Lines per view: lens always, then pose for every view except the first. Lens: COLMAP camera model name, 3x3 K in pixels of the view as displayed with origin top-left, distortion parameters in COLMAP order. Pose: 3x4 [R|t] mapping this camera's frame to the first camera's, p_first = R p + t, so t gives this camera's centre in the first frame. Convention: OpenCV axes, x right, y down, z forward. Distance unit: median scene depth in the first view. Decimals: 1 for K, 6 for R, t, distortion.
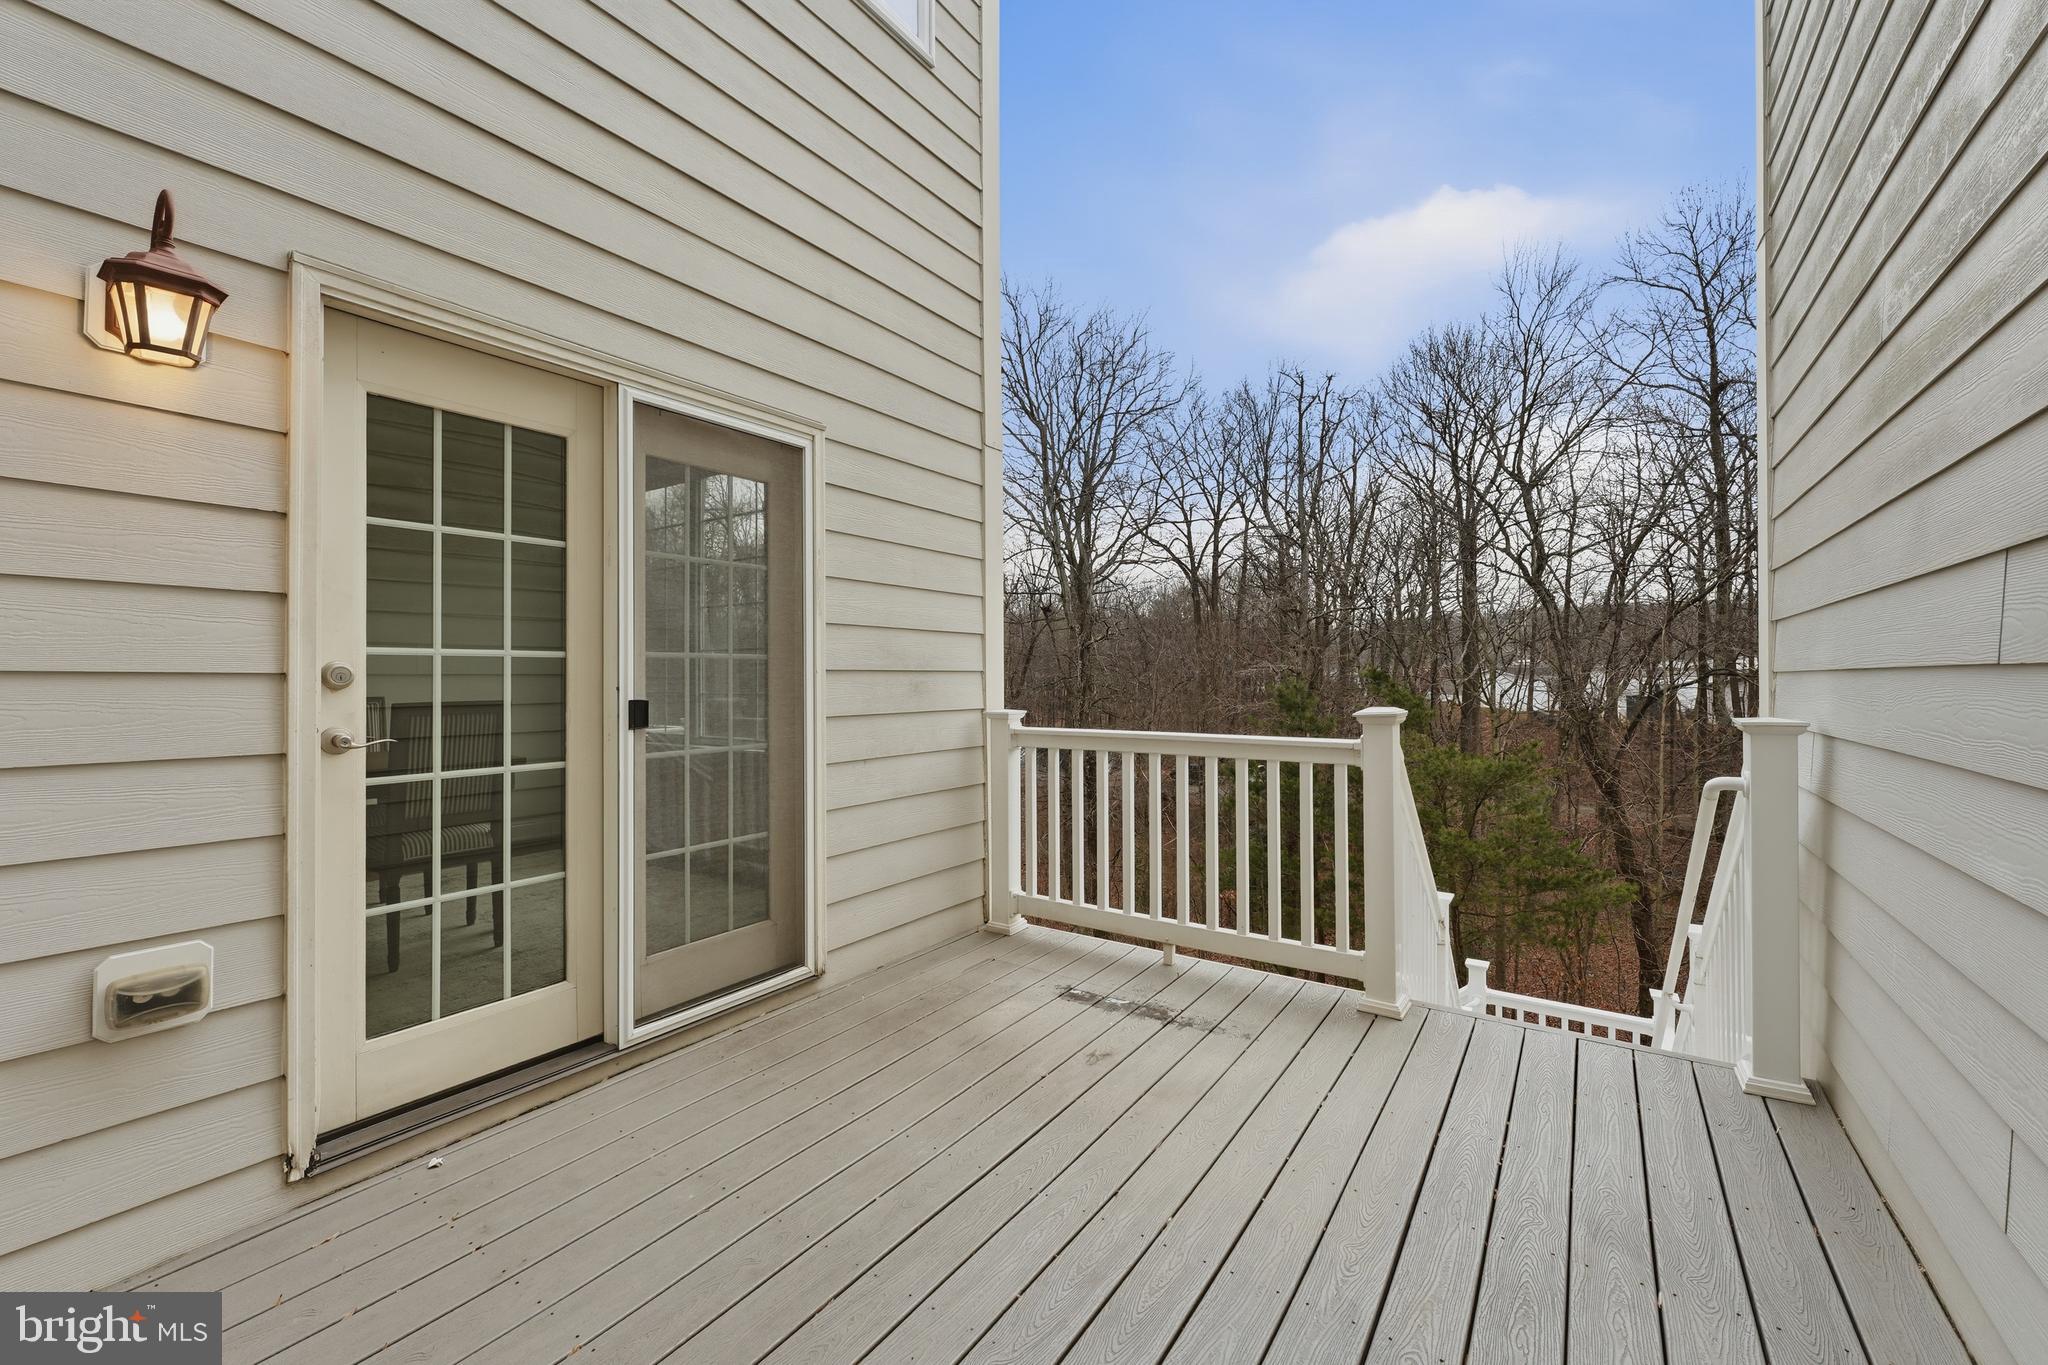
lens RADIAL K [[827.1, 0, 1018.8], [0, 827.1, 679.0], [0, 0, 1]] dist [0.001513, 0.000163]
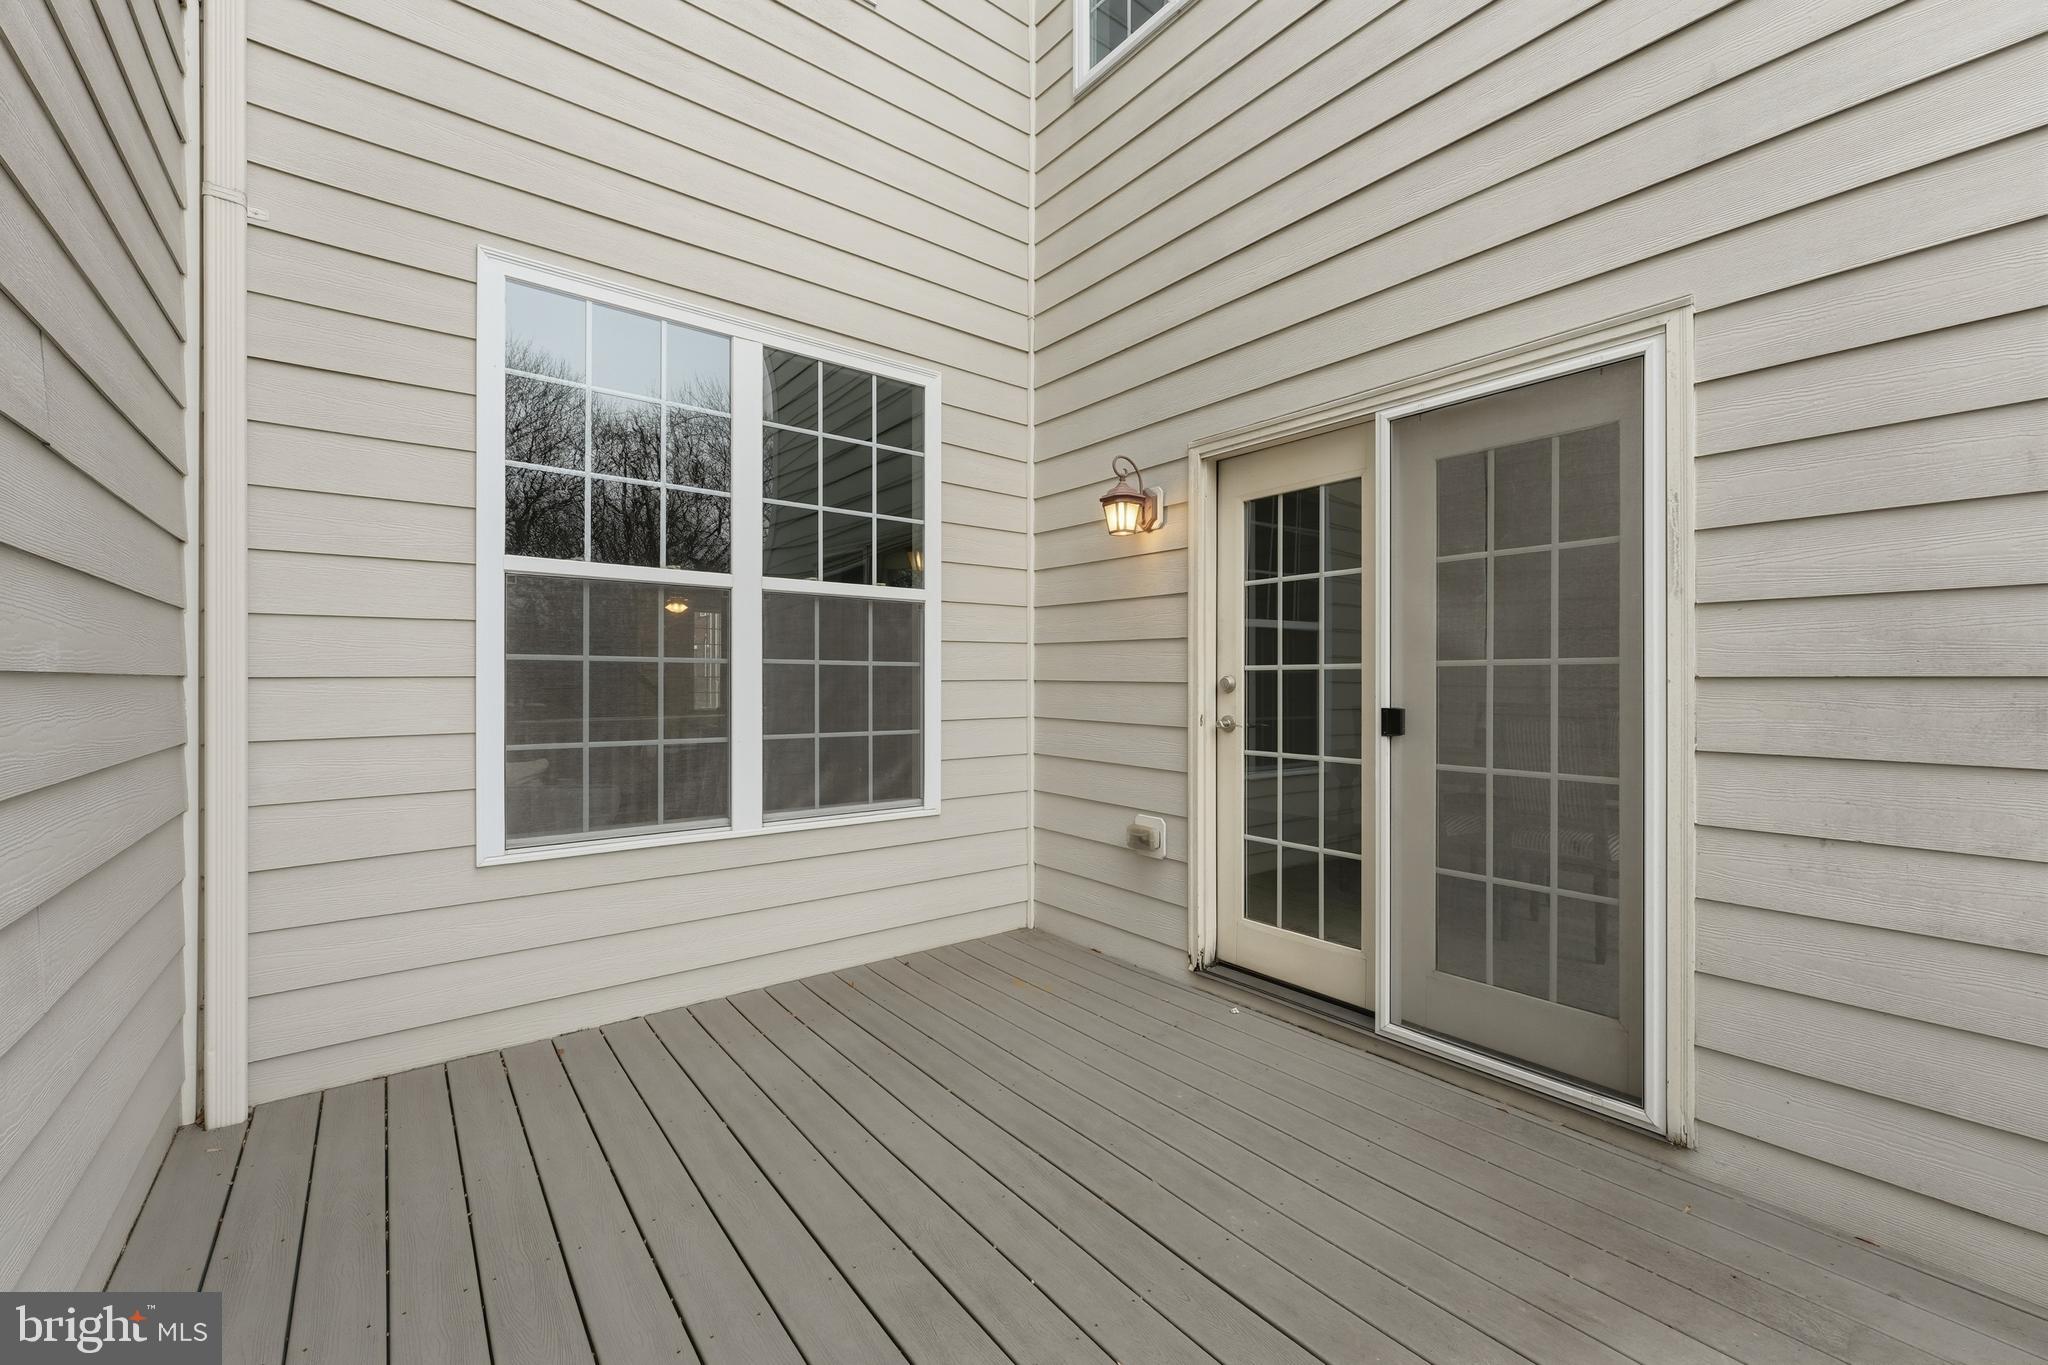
lens RADIAL K [[817.7, 0, 1018.9], [0, 817.7, 688.4], [0, 0, 1]] dist [0.000547, 0.000036]
pose [[-0.300393, 0.011036, -0.953752, 0.688225], [-0.002529, 0.999920, 0.012367, -0.011947], [0.953812, 0.006127, -0.300341, 0.903641]]
